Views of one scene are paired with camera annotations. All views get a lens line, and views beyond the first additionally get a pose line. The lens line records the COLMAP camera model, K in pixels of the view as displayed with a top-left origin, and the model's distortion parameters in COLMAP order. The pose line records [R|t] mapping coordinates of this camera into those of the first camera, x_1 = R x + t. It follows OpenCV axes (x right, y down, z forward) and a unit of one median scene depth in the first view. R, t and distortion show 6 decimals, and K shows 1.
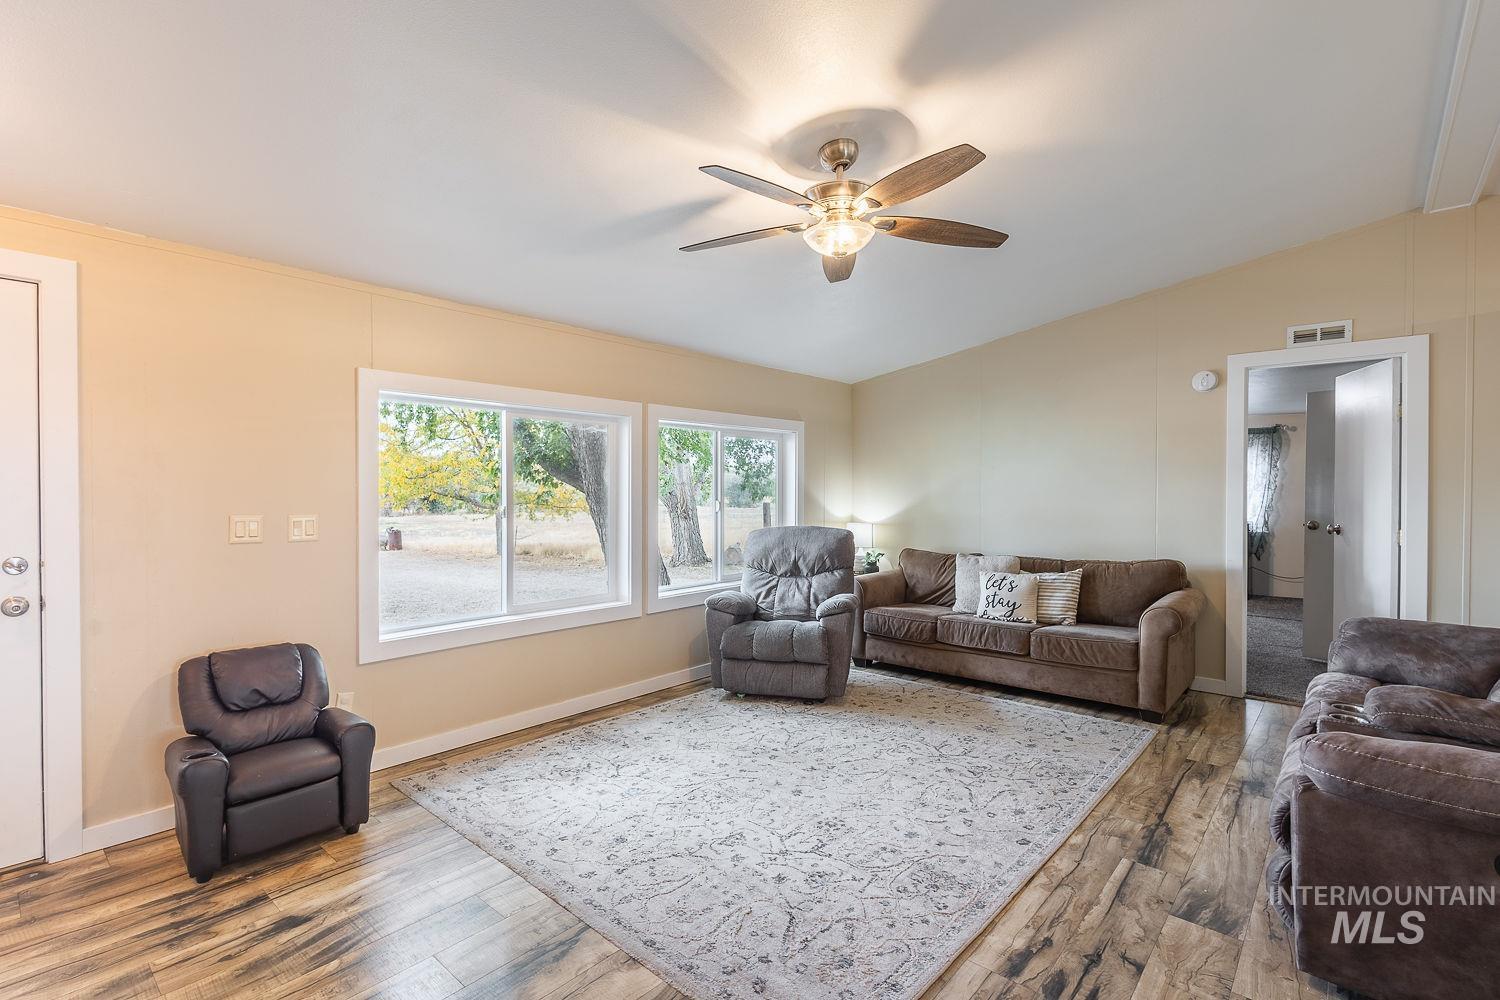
lens RADIAL K [[693.4, 0, 746.0], [0, 693.4, 498.3], [0, 0, 1]] dist [0.008852, -0.000574]
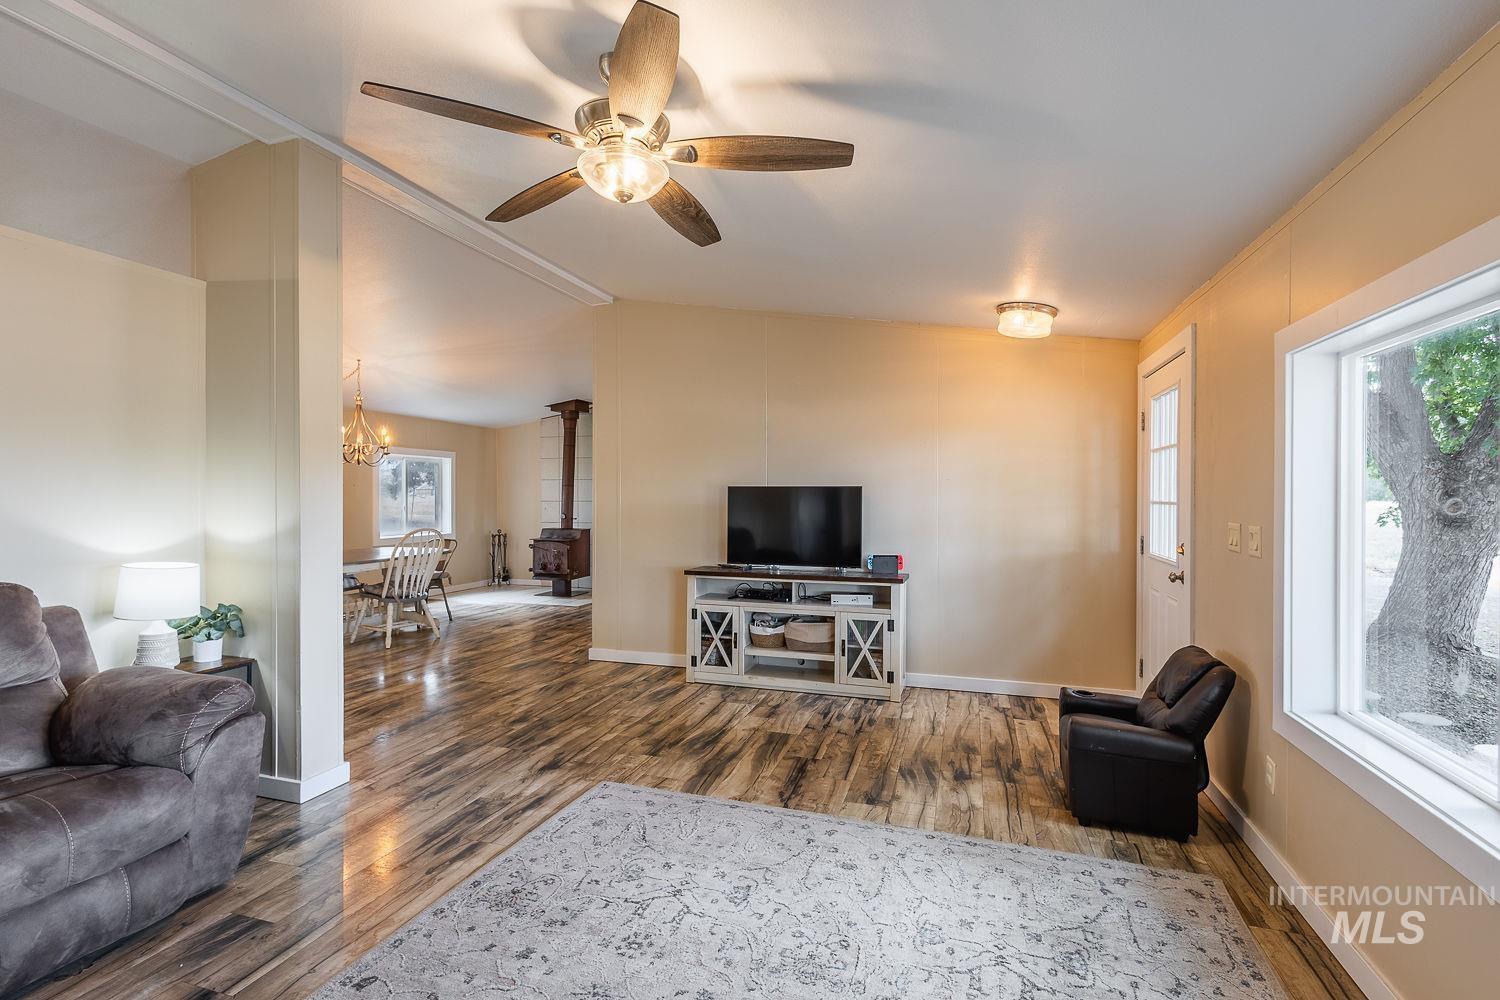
lens RADIAL K [[693.4, 0, 746.0], [0, 693.4, 498.3], [0, 0, 1]] dist [0.008852, -0.000574]
pose [[-0.914530, 0.000230, -0.404519, 0.204272], [-0.006471, 0.999864, 0.015198, -0.013011], [0.404467, 0.016517, -0.914403, 1.117993]]
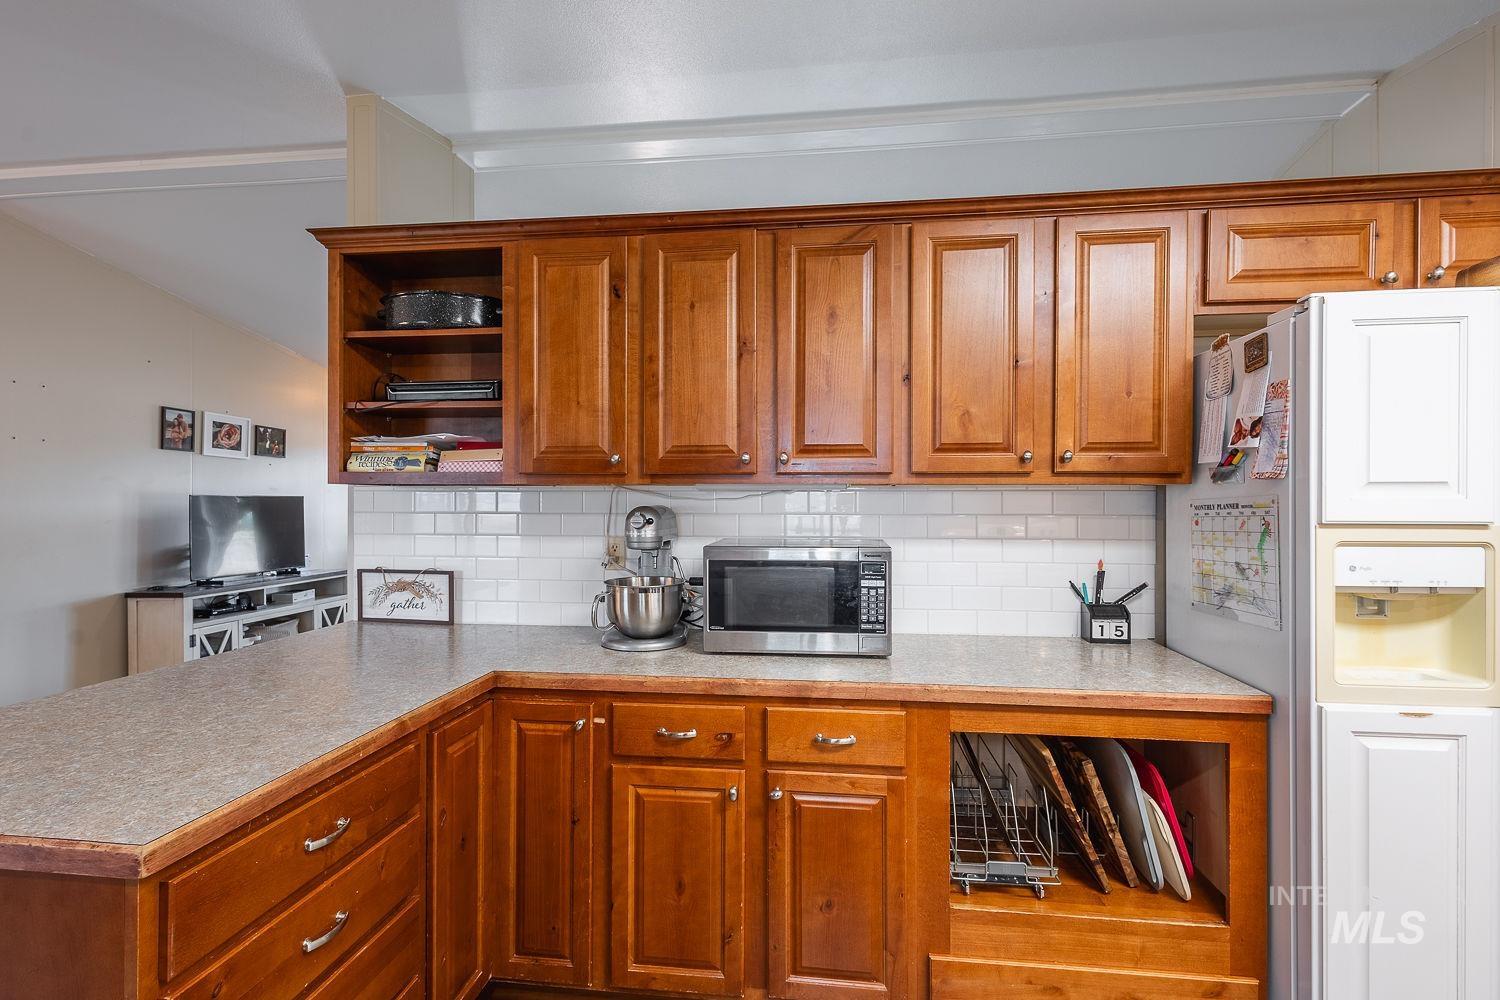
lens RADIAL K [[705.2, 0, 748.0], [0, 705.2, 500.8], [0, 0, 1]] dist [0.006578, 0.000338]
pose [[0.566201, 0.000111, -0.824267, 1.135203], [-0.010569, 0.999919, -0.007125, -0.006321], [0.824200, 0.012746, 0.566156, 0.087328]]
